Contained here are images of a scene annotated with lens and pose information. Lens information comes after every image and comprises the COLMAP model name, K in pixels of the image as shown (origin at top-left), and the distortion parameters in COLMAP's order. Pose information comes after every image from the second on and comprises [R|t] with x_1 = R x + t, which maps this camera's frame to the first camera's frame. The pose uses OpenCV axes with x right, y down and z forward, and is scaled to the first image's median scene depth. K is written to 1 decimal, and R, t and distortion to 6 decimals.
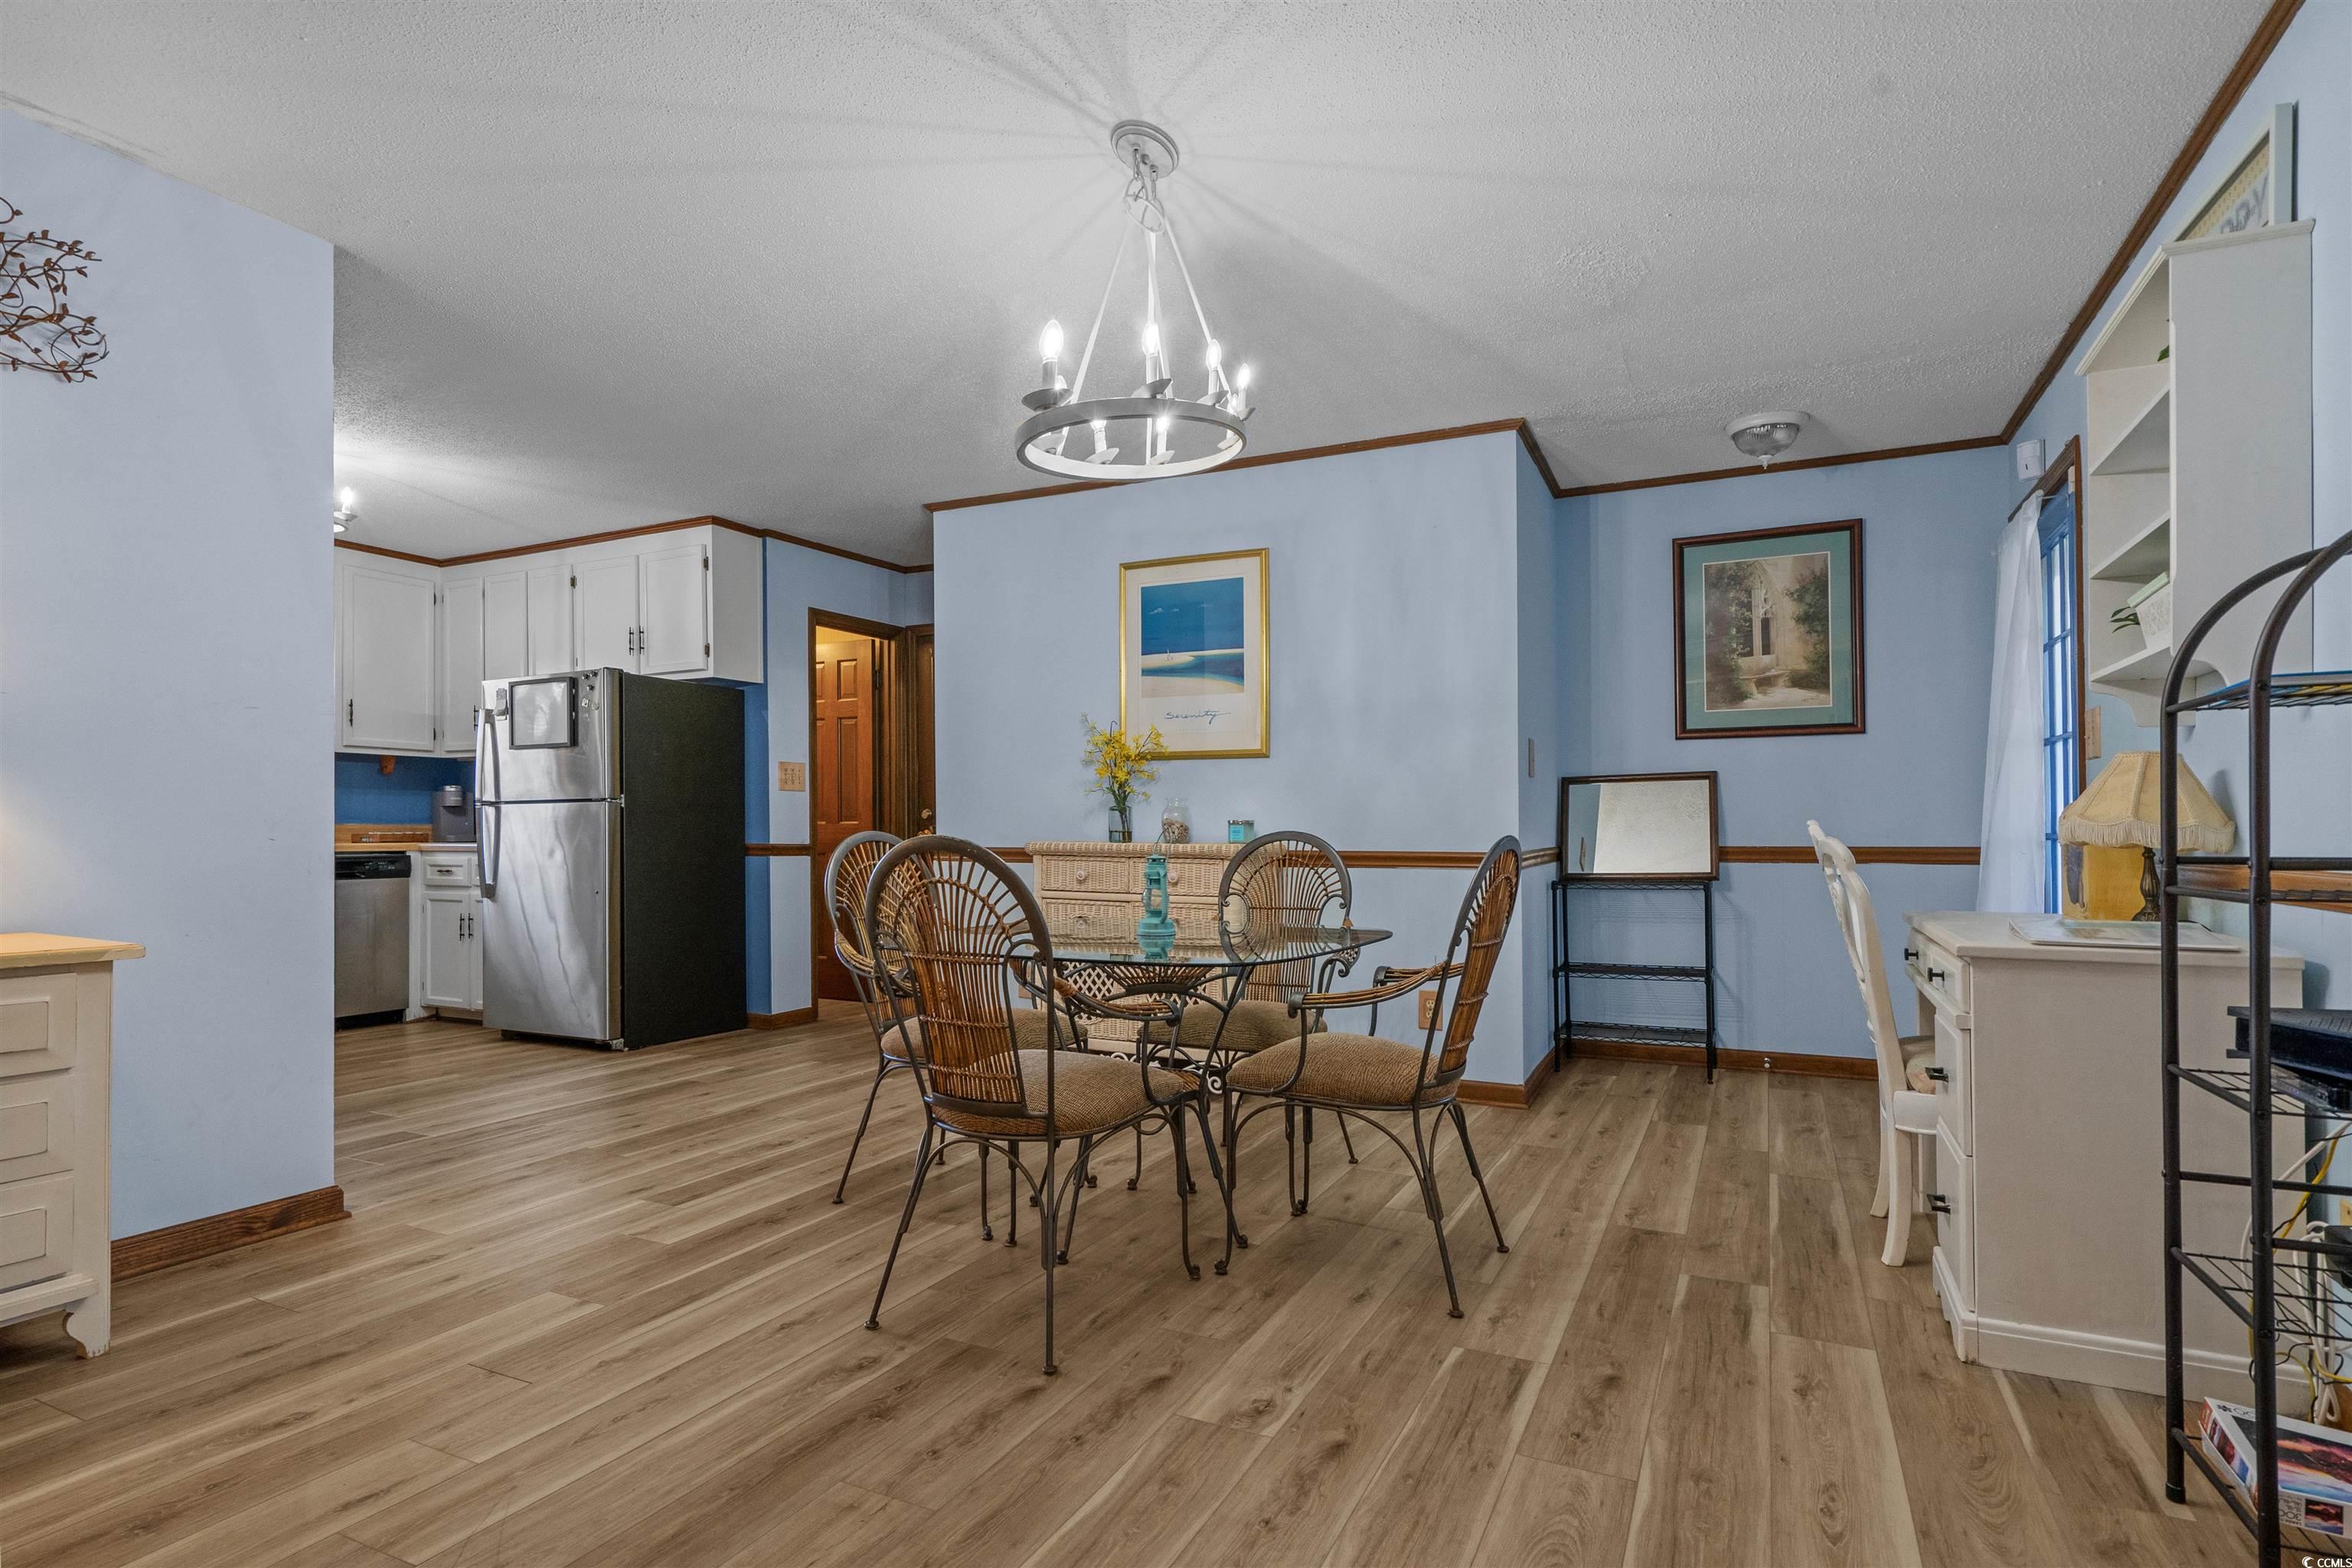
lens RADIAL K [[1216.5, 0, 1184.6], [0, 1216.5, 784.6], [0, 0, 1]] dist [0.027894, 0.000321]
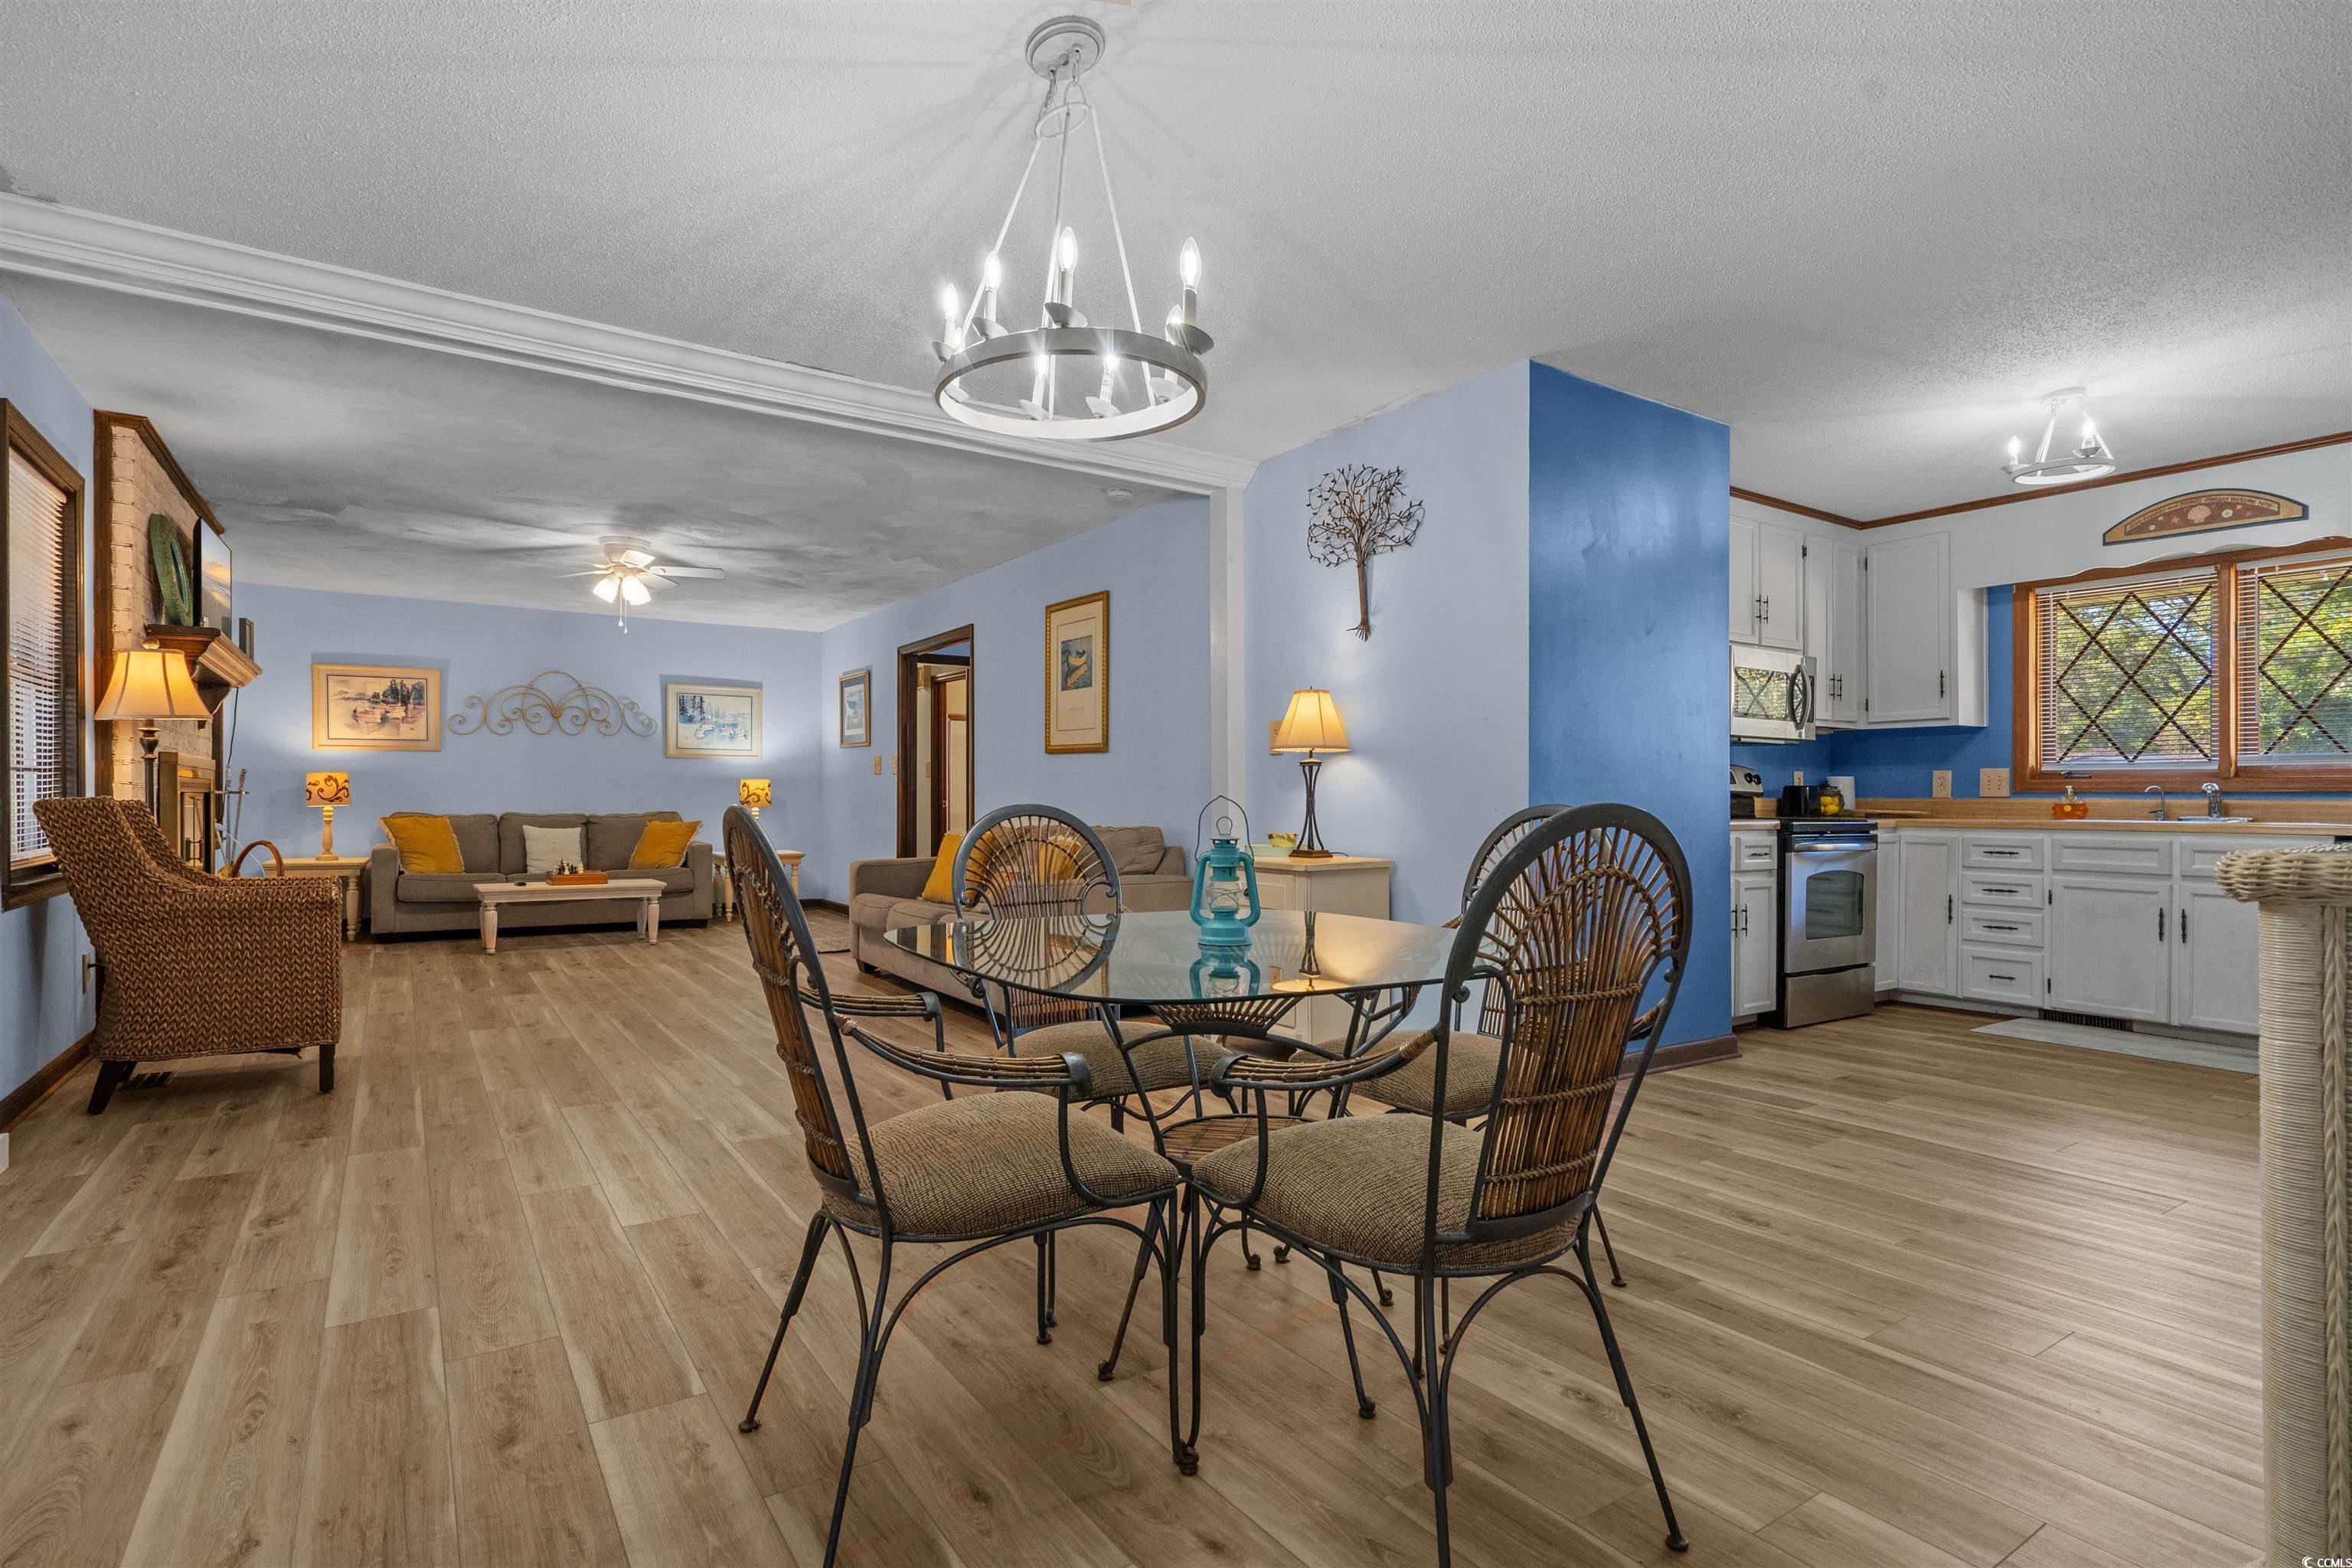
lens RADIAL K [[1131.3, 0, 1154.5], [0, 1131.3, 803.5], [0, 0, 1]] dist [-0.004334, -0.001273]
pose [[-0.509904, -0.006338, -0.860208, 0.360959], [0.023033, 0.999514, -0.021017, 0.032507], [0.859923, -0.030530, -0.509510, 0.817032]]
